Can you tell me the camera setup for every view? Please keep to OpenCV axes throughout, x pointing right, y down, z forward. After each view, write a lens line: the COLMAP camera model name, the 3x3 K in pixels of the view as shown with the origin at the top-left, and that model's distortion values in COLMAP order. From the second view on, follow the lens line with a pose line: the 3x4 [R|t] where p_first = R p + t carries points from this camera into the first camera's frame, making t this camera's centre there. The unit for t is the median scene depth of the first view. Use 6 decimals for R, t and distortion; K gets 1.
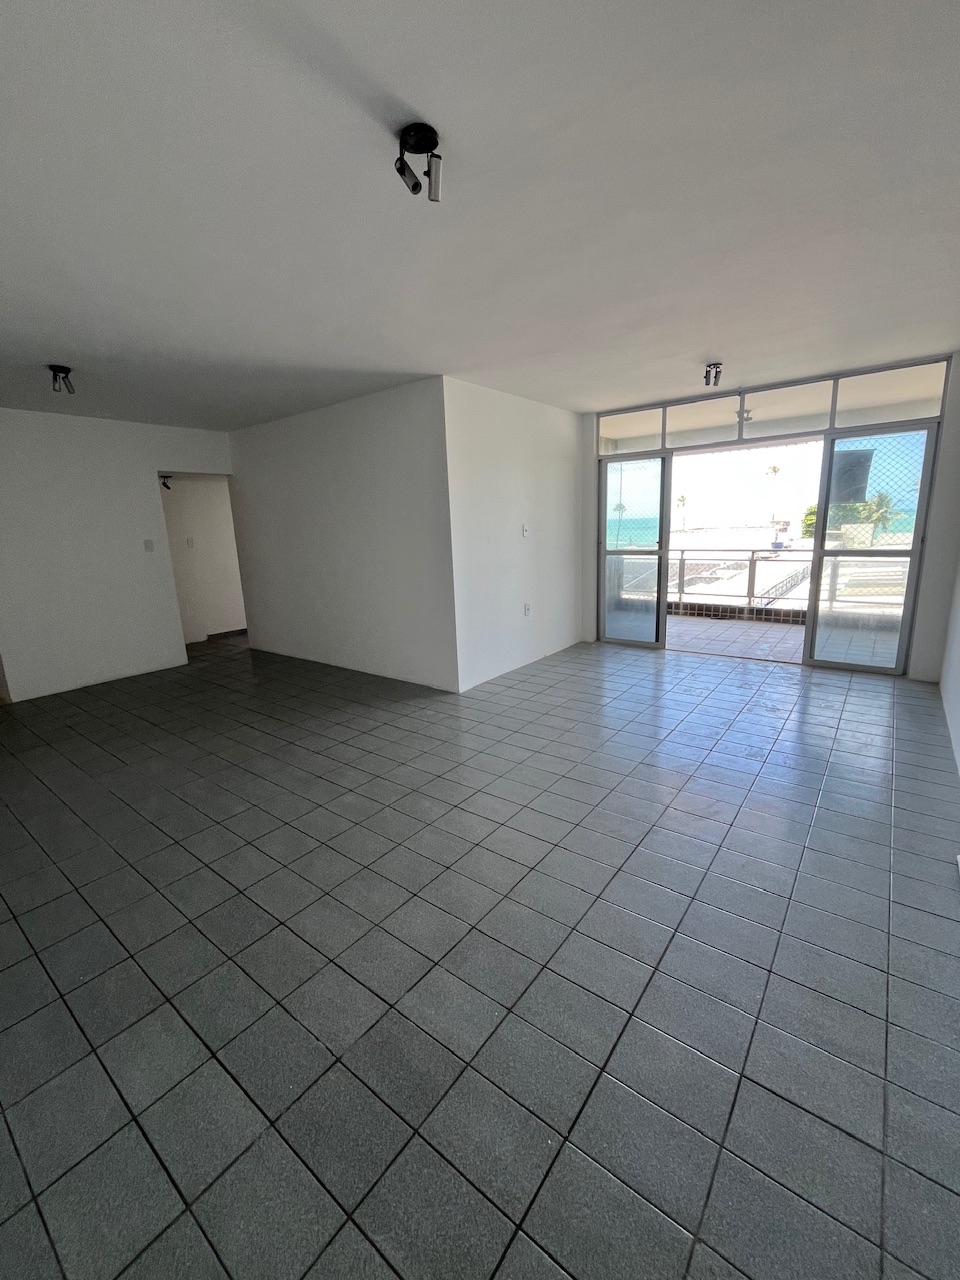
lens RADIAL K [[528.2, 0, 479.6], [0, 528.2, 639.6], [0, 0, 1]] dist [-0.002913, -0.000497]
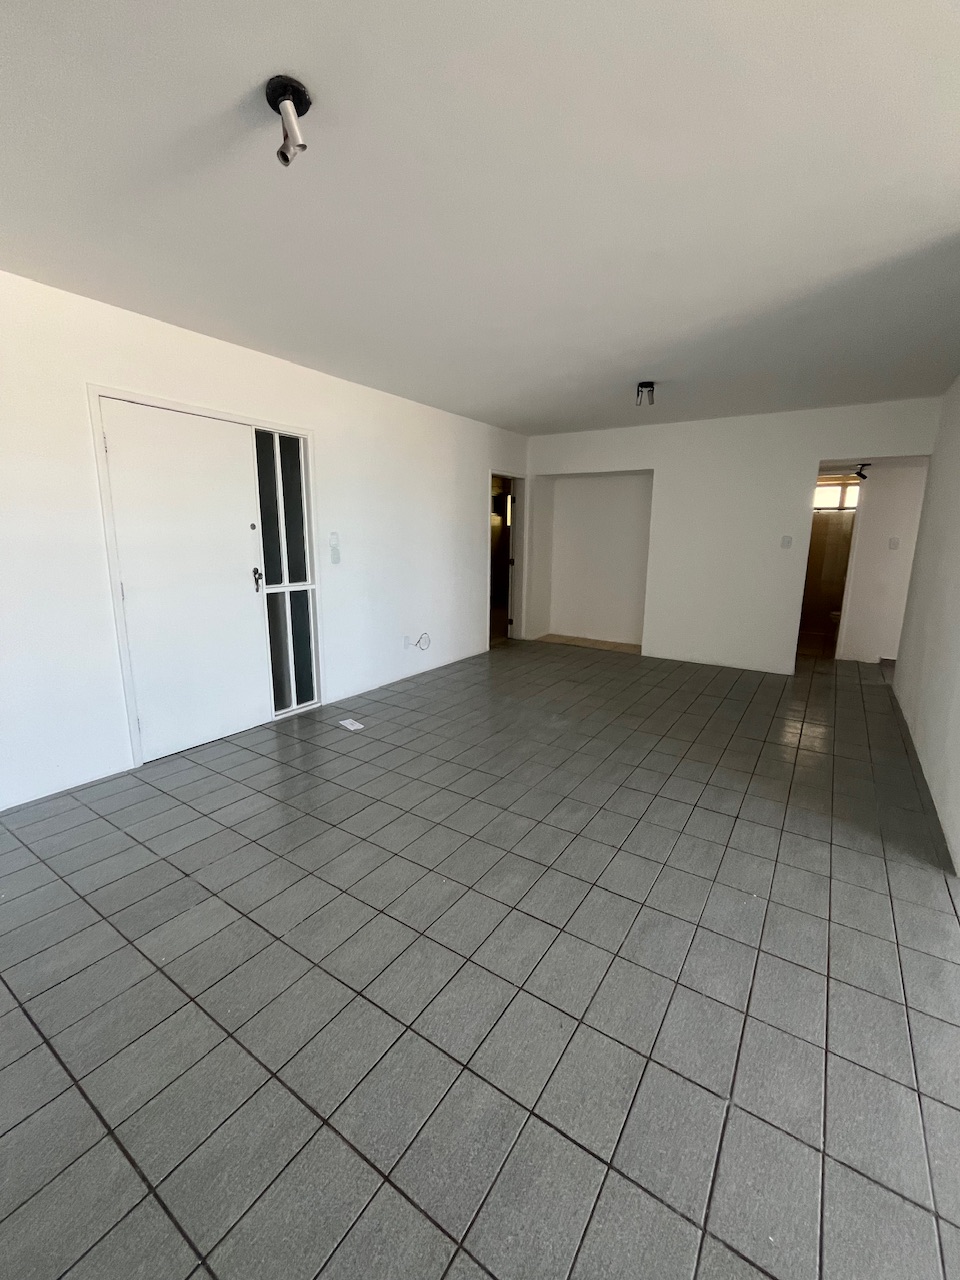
lens RADIAL K [[528.2, 0, 480.0], [0, 528.2, 638.4], [0, 0, 1]] dist [-0.002913, -0.000497]
pose [[0.068634, 0.233430, -0.969948, 0.440438], [-0.228480, 0.950078, 0.212481, -0.139336], [0.971126, 0.207030, 0.118541, 0.608160]]
